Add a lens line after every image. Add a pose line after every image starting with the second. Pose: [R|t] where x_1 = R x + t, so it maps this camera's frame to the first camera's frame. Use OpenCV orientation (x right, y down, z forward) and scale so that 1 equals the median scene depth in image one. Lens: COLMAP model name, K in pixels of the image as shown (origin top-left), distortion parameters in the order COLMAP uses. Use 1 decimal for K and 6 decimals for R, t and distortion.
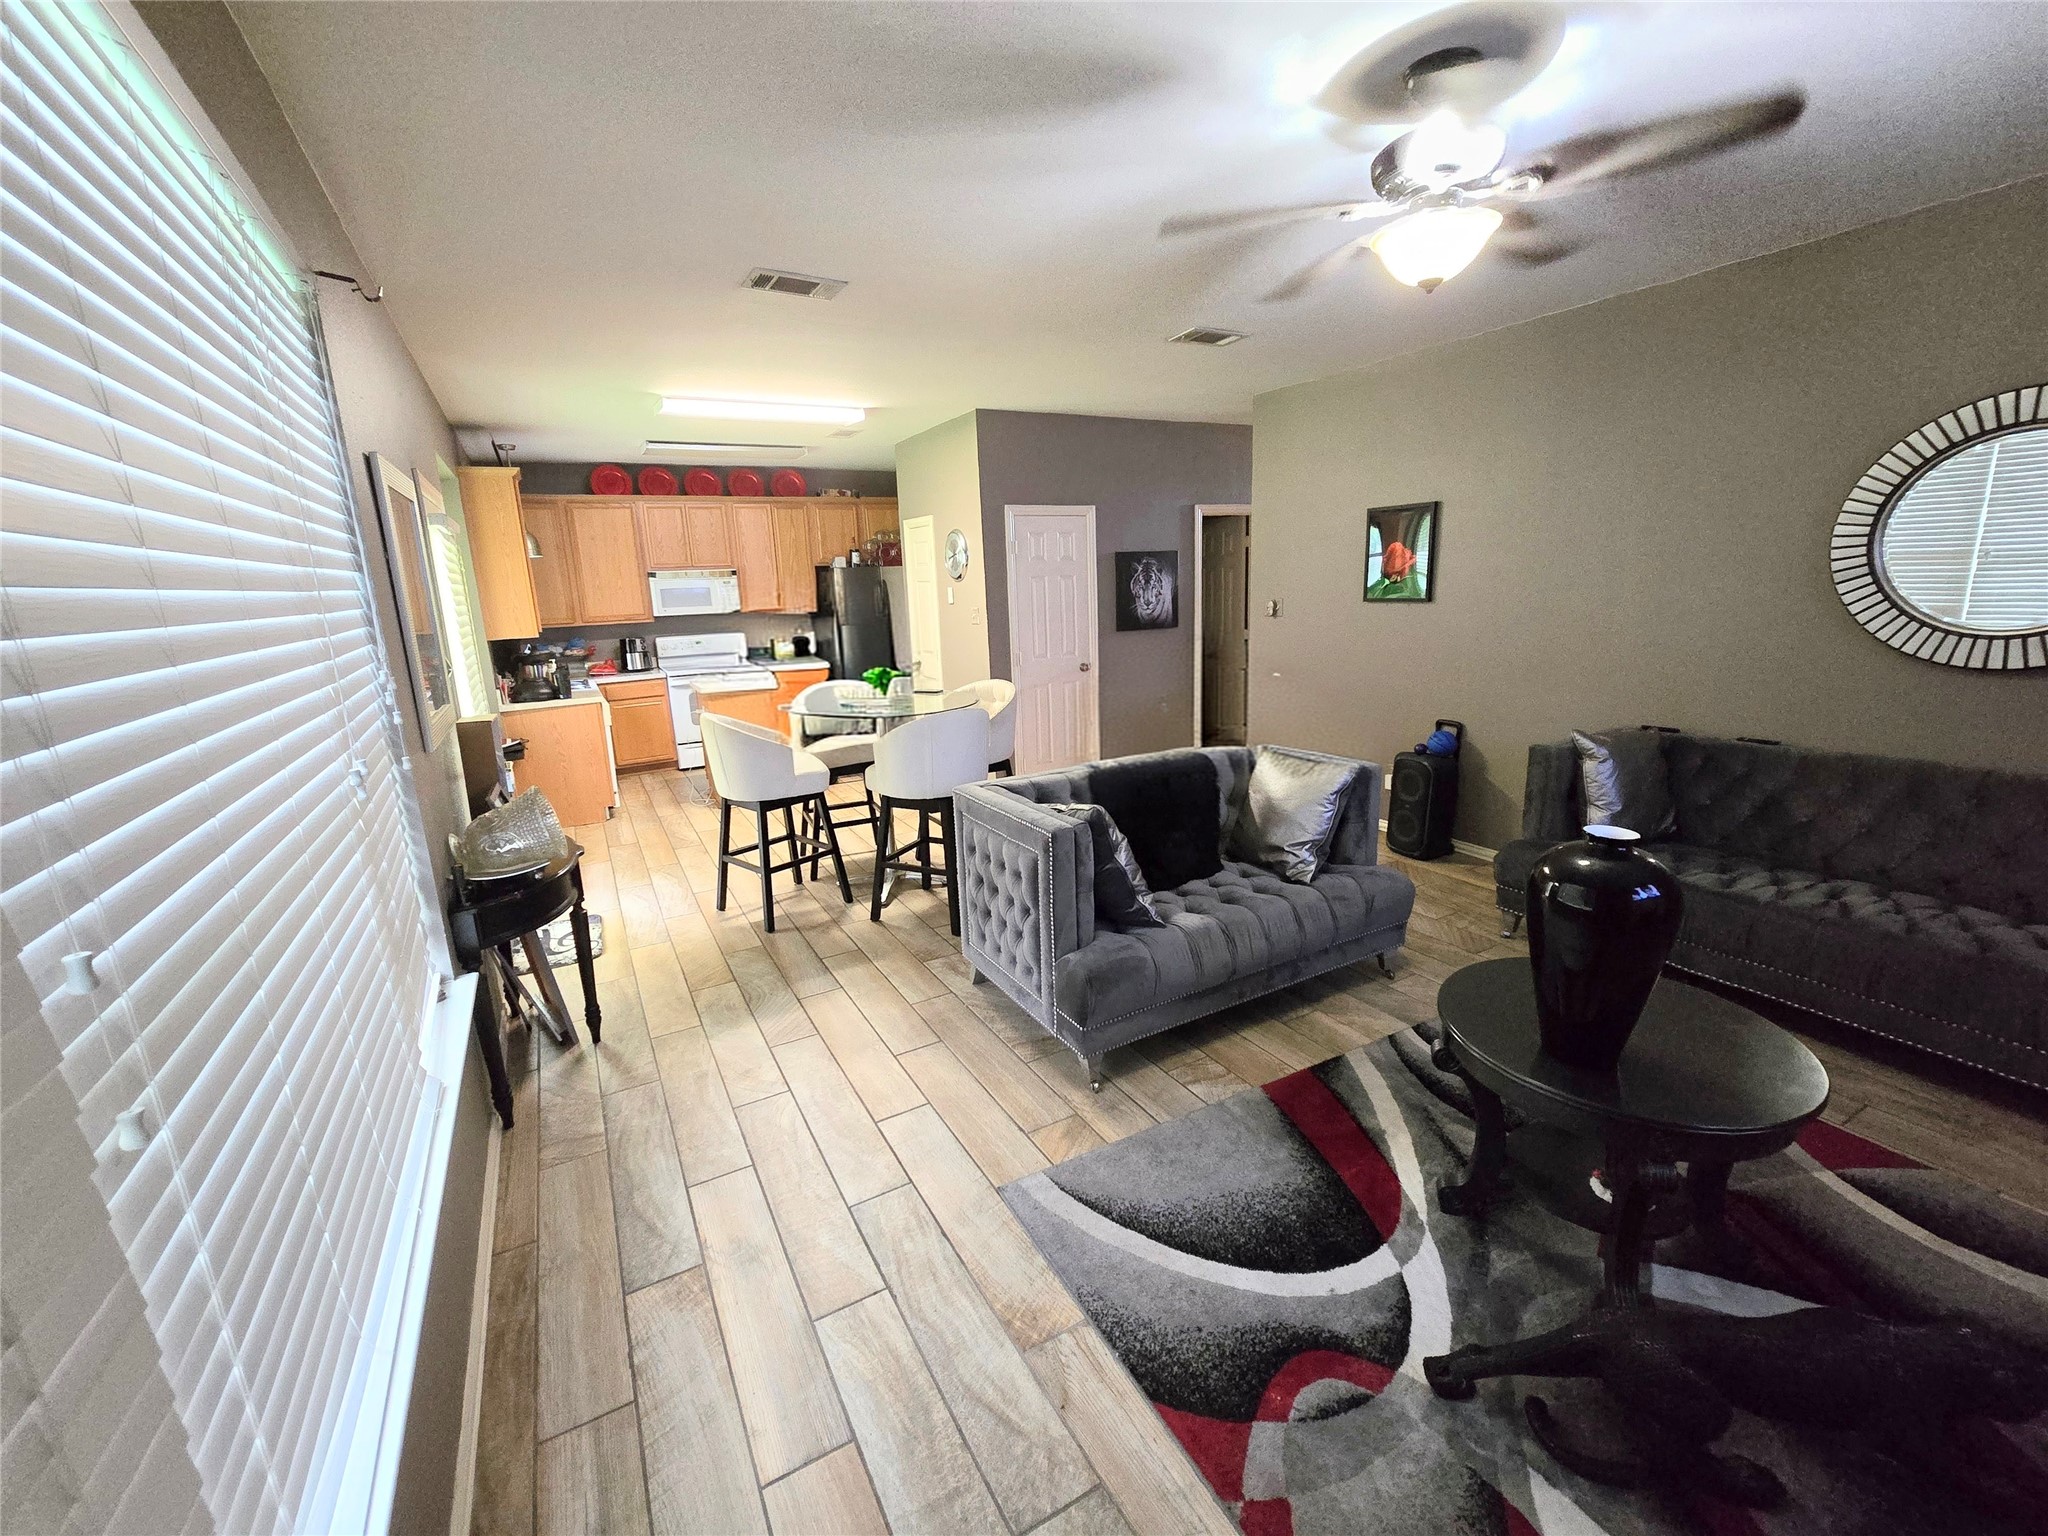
lens RADIAL K [[837.2, 0, 1014.7], [0, 837.2, 758.0], [0, 0, 1]] dist [-0.000850, 0.000596]
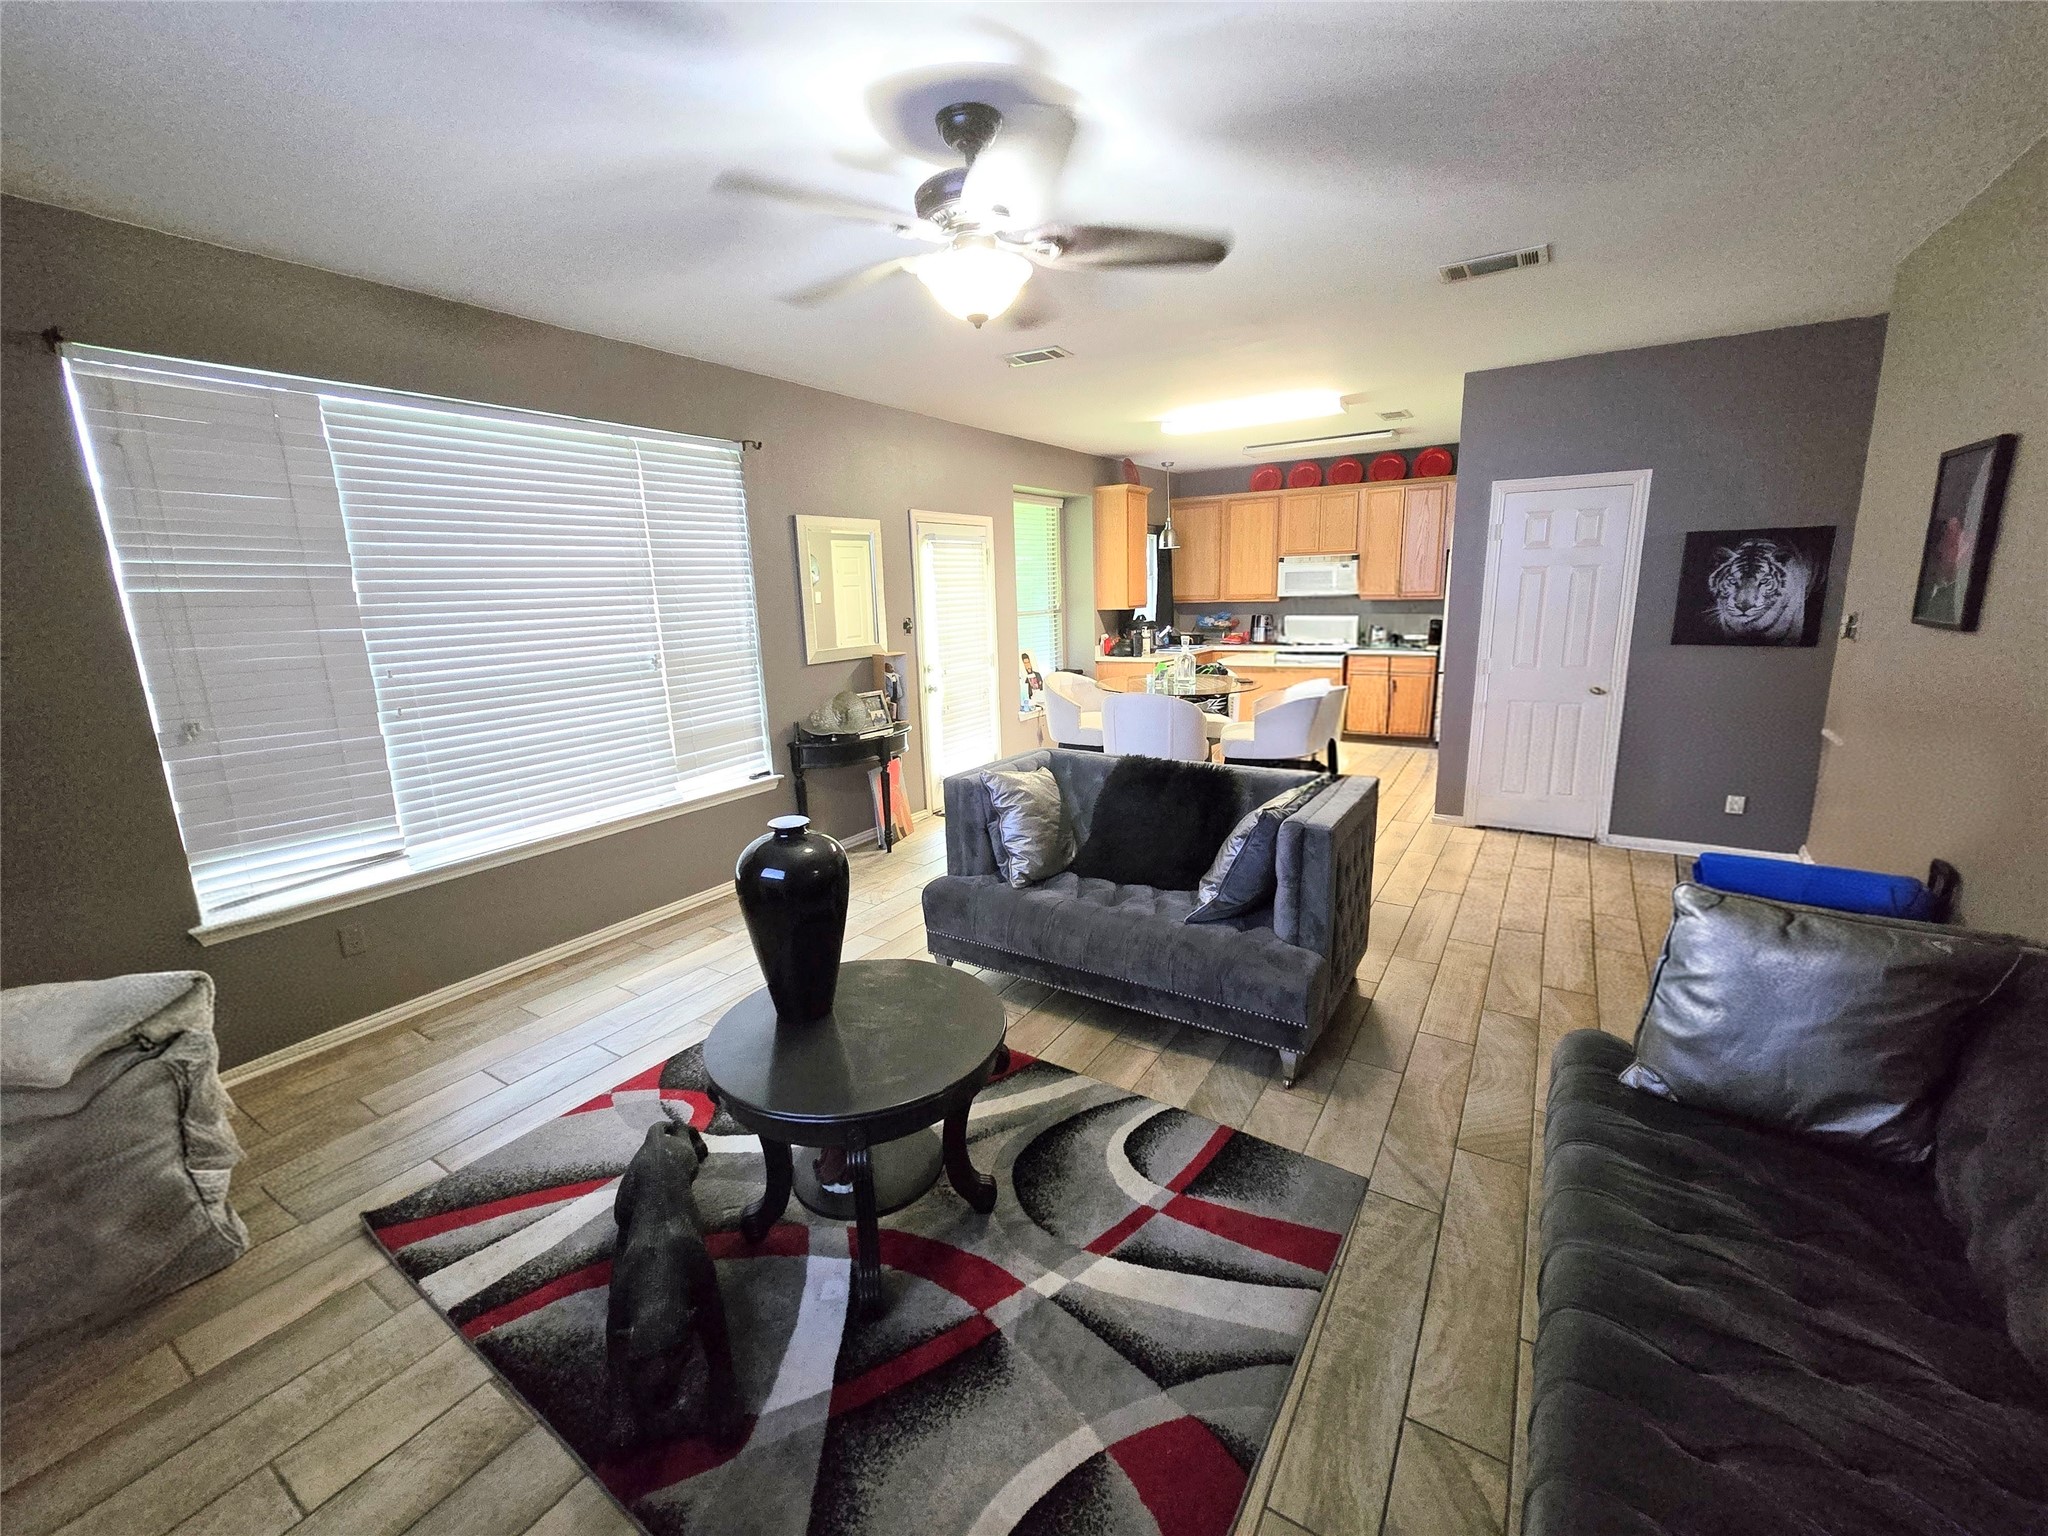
lens RADIAL K [[837.2, 0, 1026.0], [0, 837.2, 756.1], [0, 0, 1]] dist [-0.000850, 0.000596]
pose [[0.478477, 0.202758, -0.854370, 0.423503], [-0.175658, 0.975411, 0.133109, -0.049610], [0.860351, 0.086387, 0.502328, 0.156025]]
